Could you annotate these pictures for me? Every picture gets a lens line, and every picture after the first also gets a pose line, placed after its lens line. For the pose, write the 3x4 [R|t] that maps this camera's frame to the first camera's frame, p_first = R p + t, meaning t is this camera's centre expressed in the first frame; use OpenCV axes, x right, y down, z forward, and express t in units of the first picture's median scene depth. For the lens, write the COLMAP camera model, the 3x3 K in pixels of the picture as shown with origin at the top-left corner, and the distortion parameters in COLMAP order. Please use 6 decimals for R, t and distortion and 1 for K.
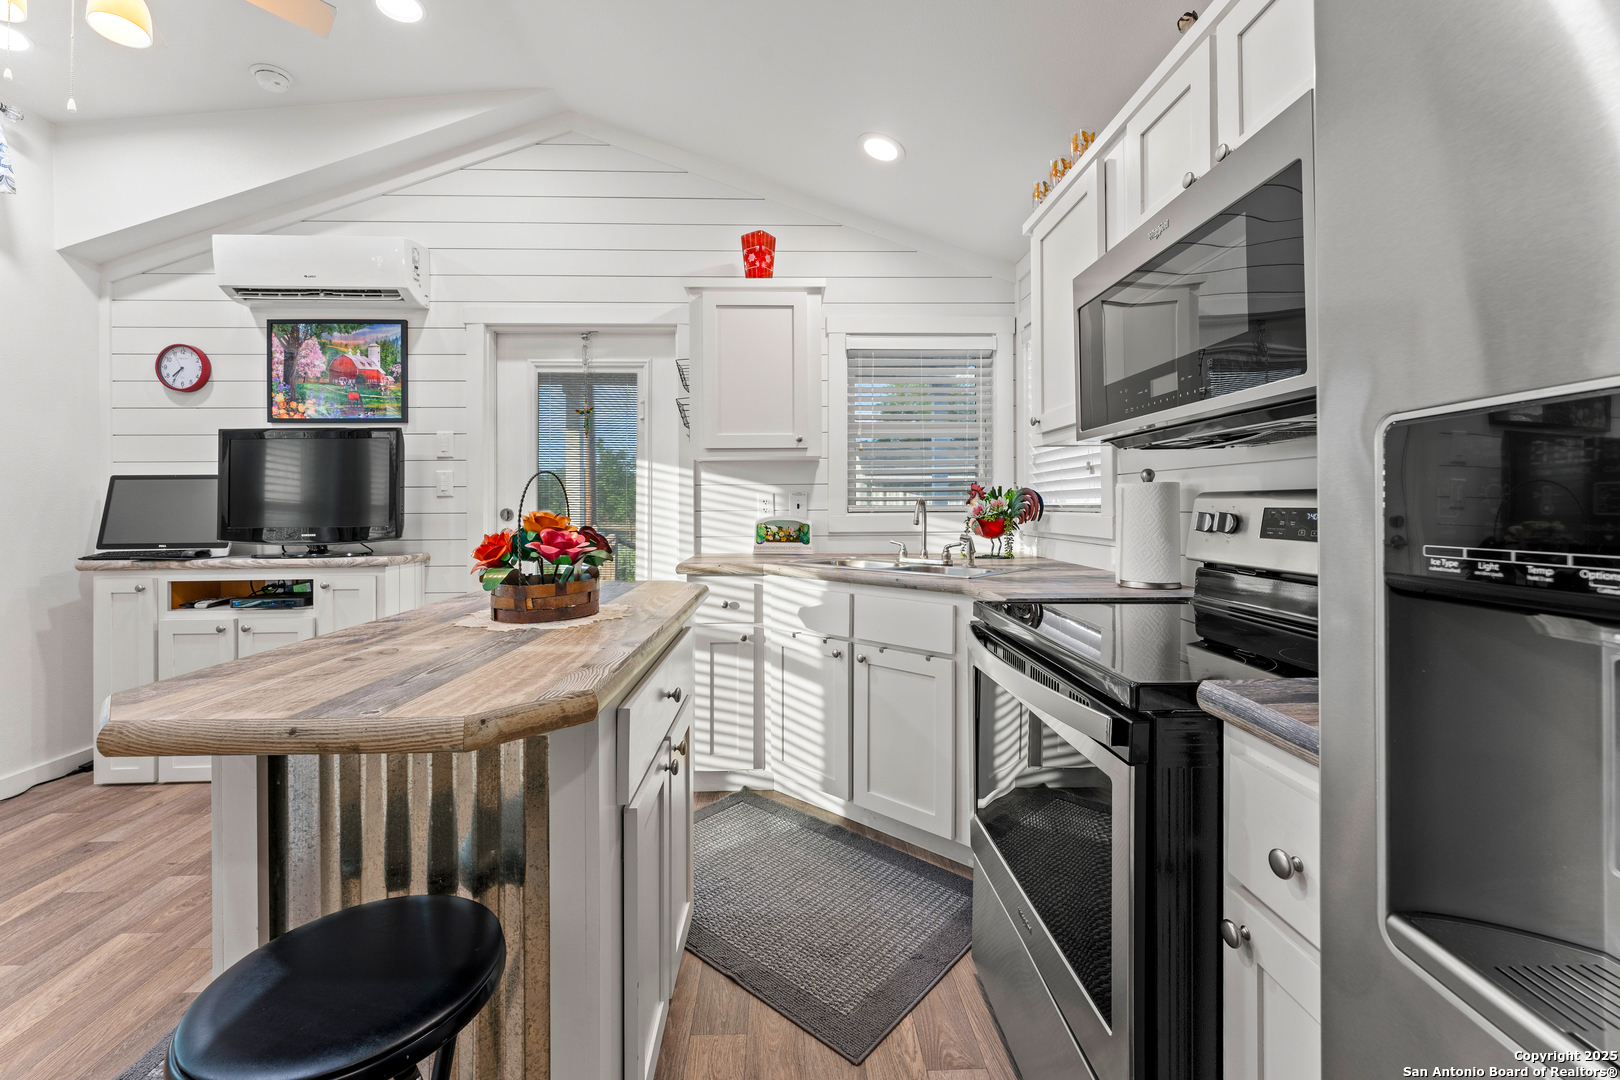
lens RADIAL K [[662.8, 0, 809.0], [0, 662.8, 507.8], [0, 0, 1]] dist [-0.000274, -0.000148]
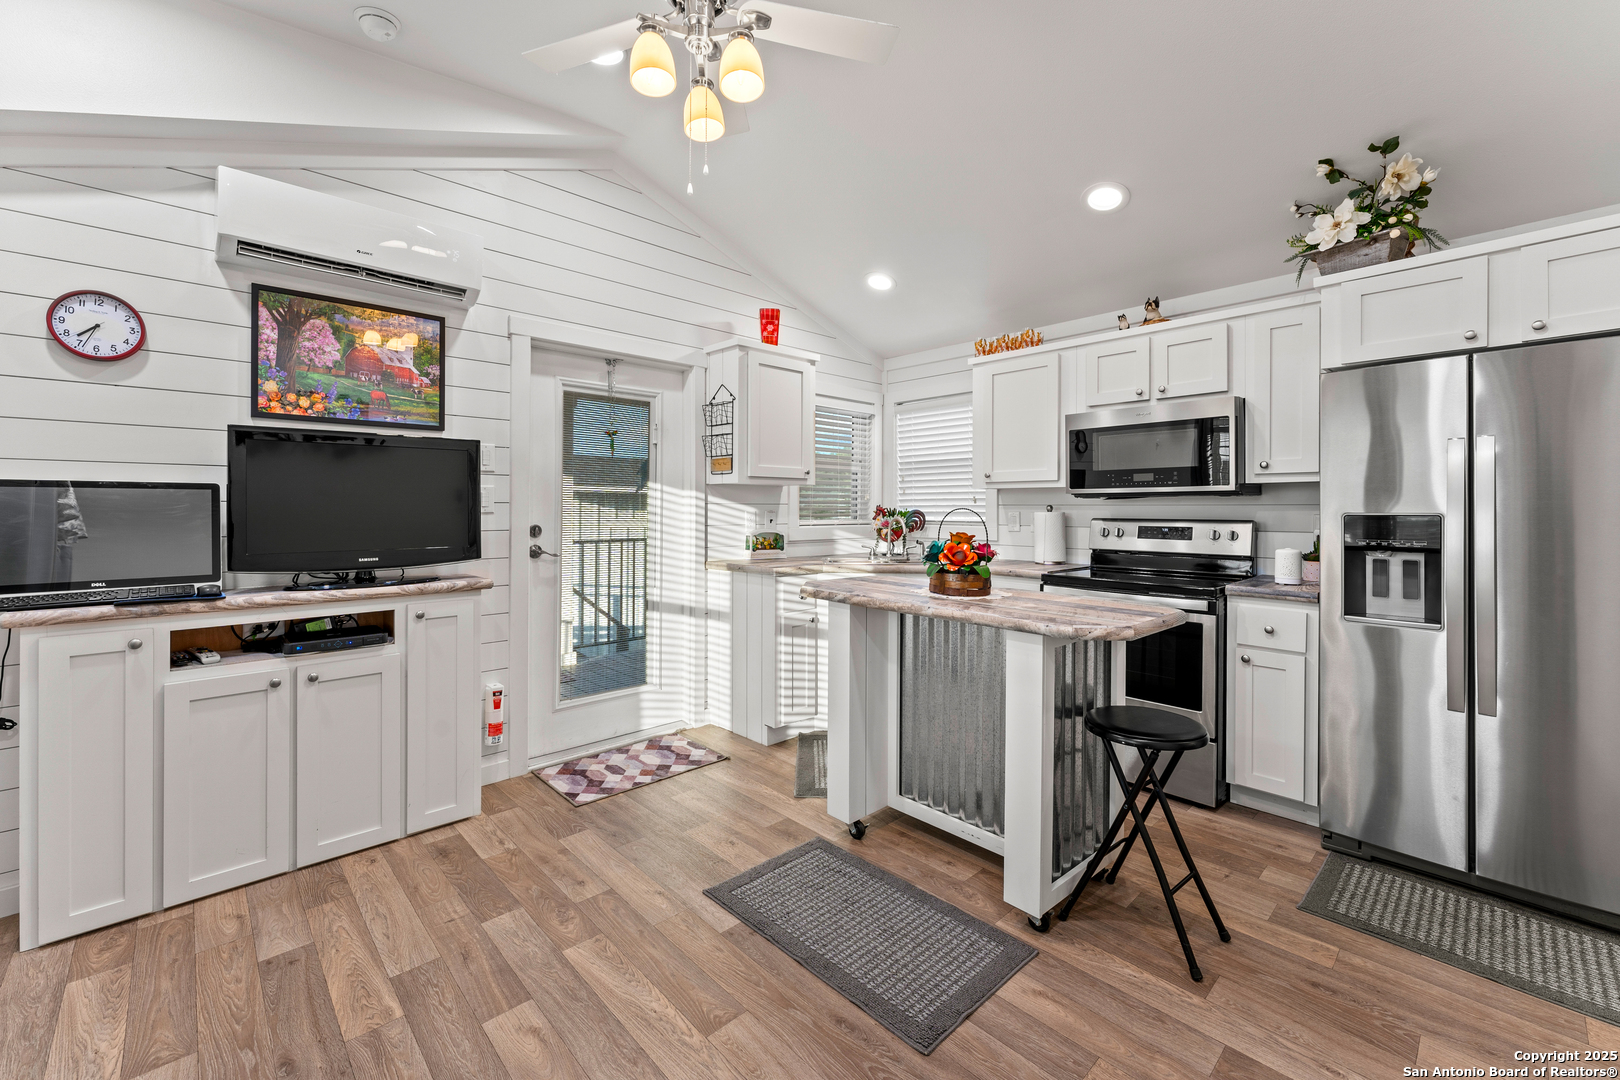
lens RADIAL K [[662.8, 0, 809.0], [0, 662.8, 507.8], [0, 0, 1]] dist [-0.000274, -0.000148]
pose [[0.749555, 0.008427, 0.661888, -0.839278], [-0.006044, 0.999964, -0.005886, -0.021630], [-0.661914, 0.000411, 0.749580, -0.008781]]
